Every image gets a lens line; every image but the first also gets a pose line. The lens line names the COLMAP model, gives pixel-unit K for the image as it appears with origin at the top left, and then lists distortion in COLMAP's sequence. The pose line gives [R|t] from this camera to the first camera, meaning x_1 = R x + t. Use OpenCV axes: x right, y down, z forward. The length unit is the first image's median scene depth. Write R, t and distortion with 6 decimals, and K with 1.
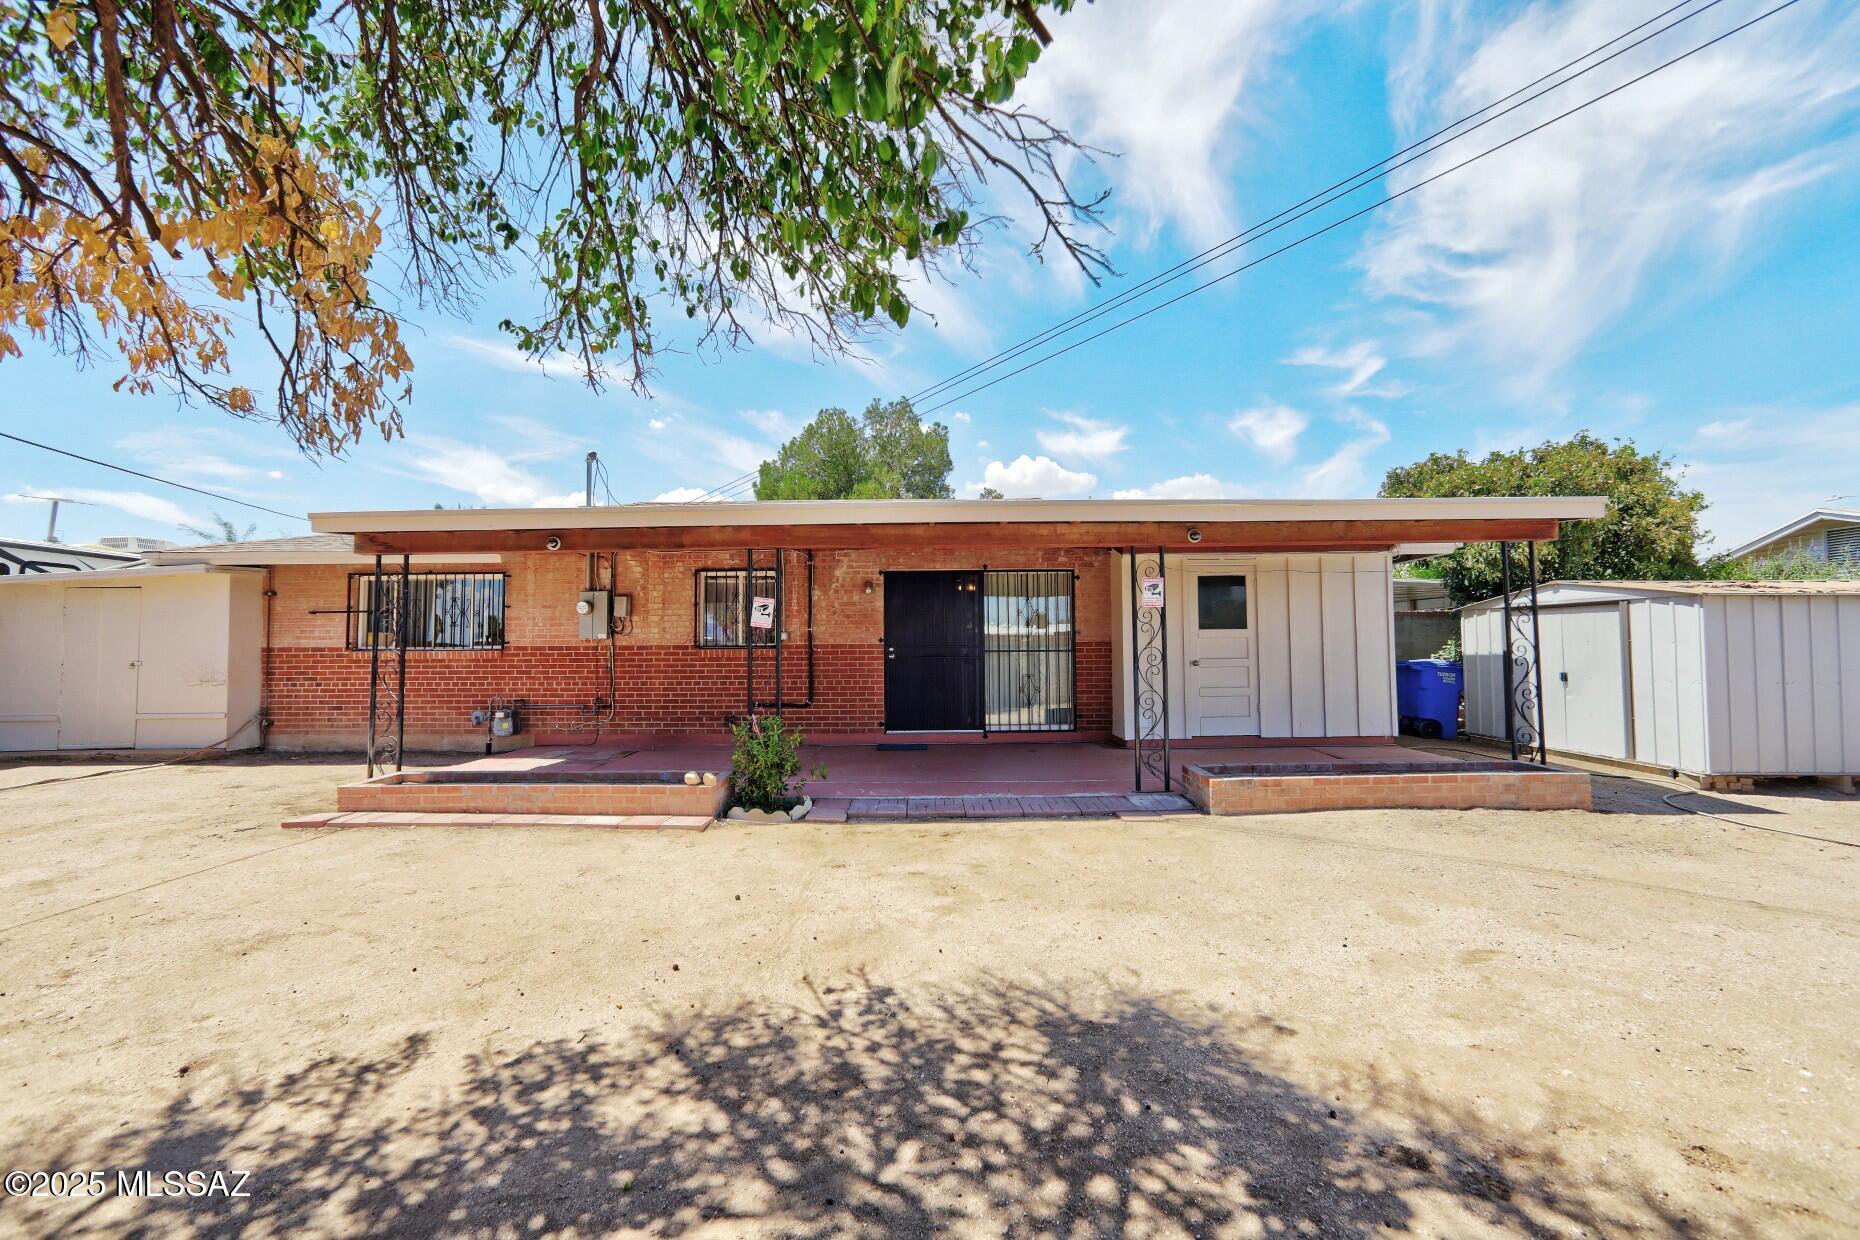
lens RADIAL K [[766.5, 0, 930.0], [0, 766.5, 620.0], [0, 0, 1]] dist [-0.001579, -0.000256]
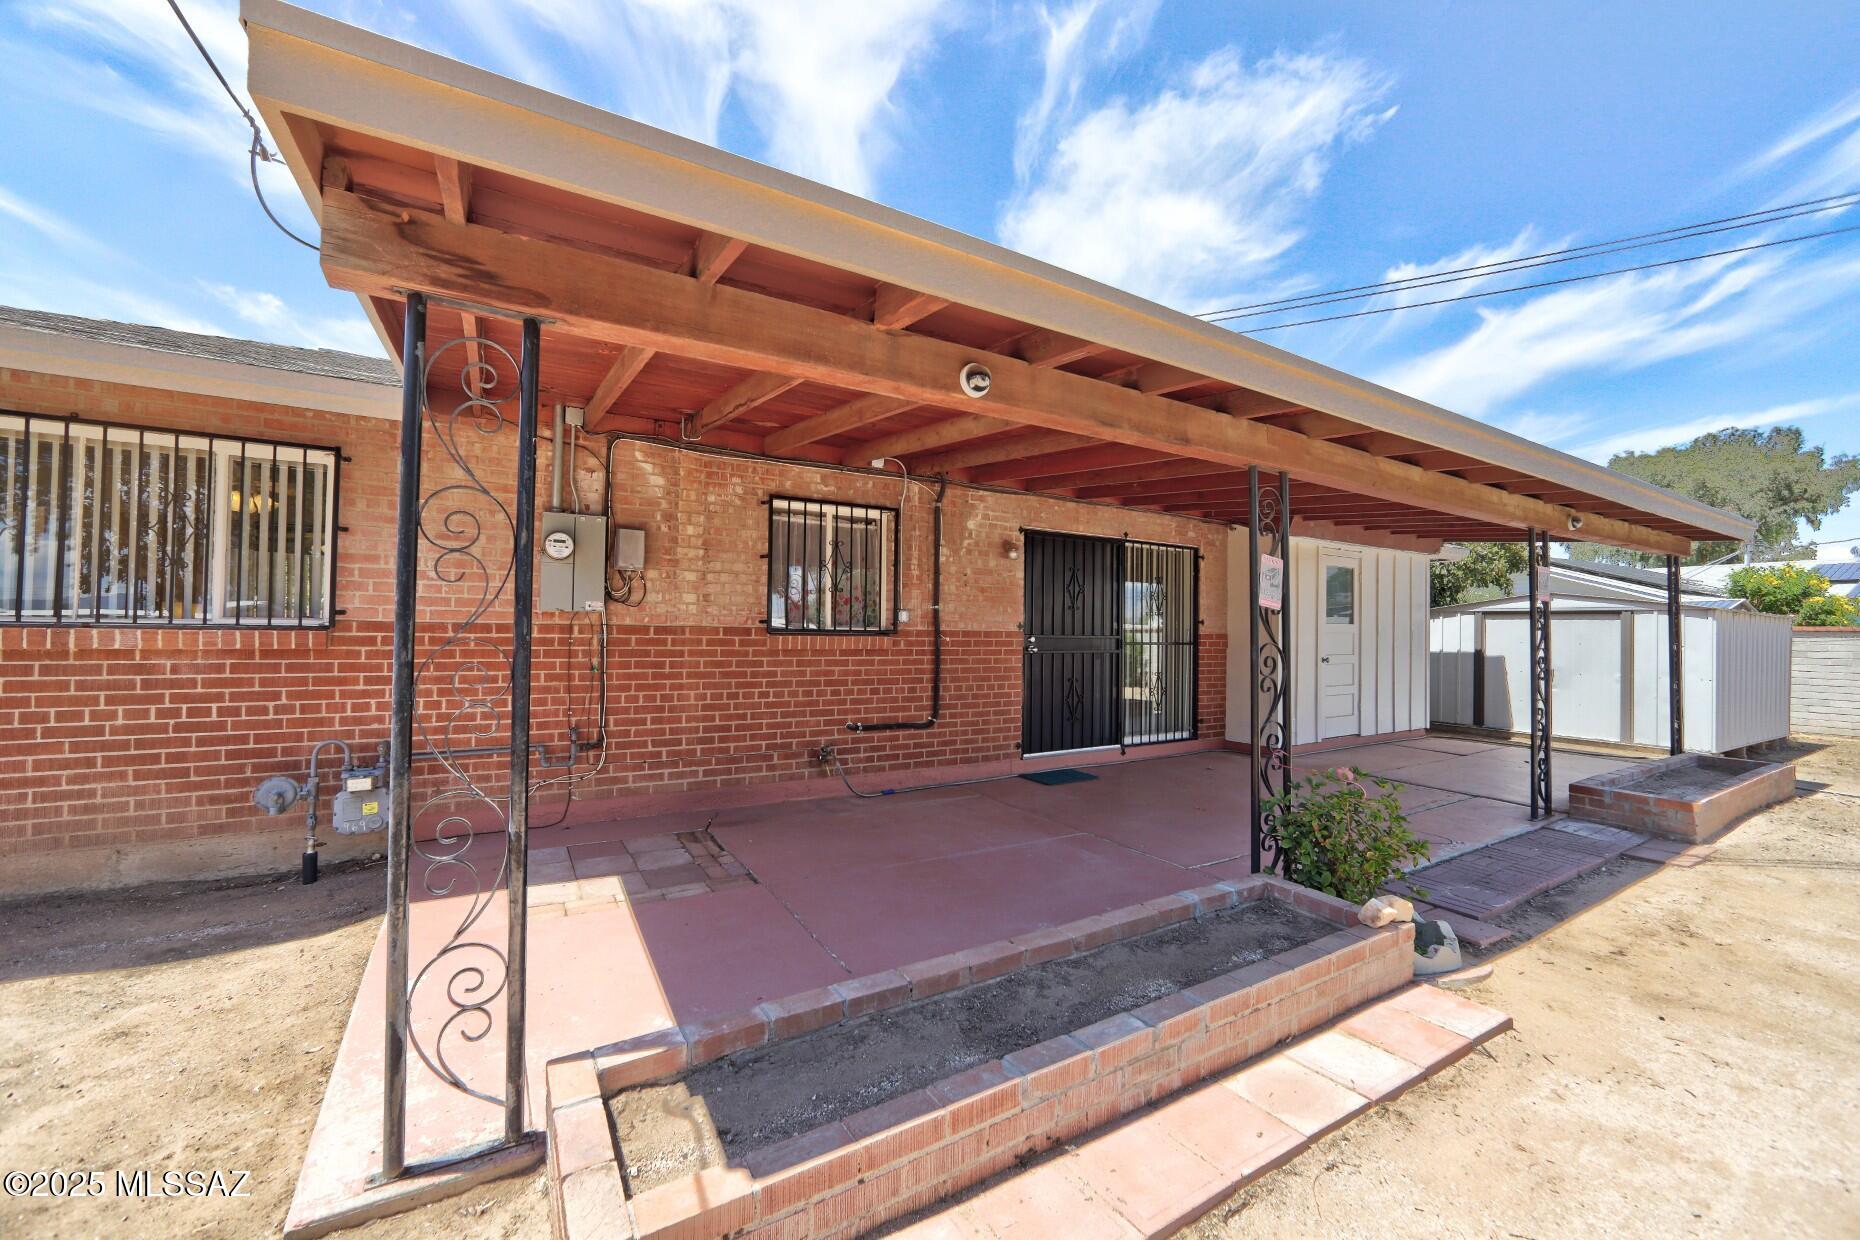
lens RADIAL K [[766.5, 0, 930.0], [0, 766.5, 620.0], [0, 0, 1]] dist [-0.001579, -0.000256]
pose [[0.827516, 0.026587, 0.560813, -0.524123], [-0.043171, 0.998934, 0.016345, 0.012704], [-0.559780, -0.037737, 0.827781, 0.464789]]
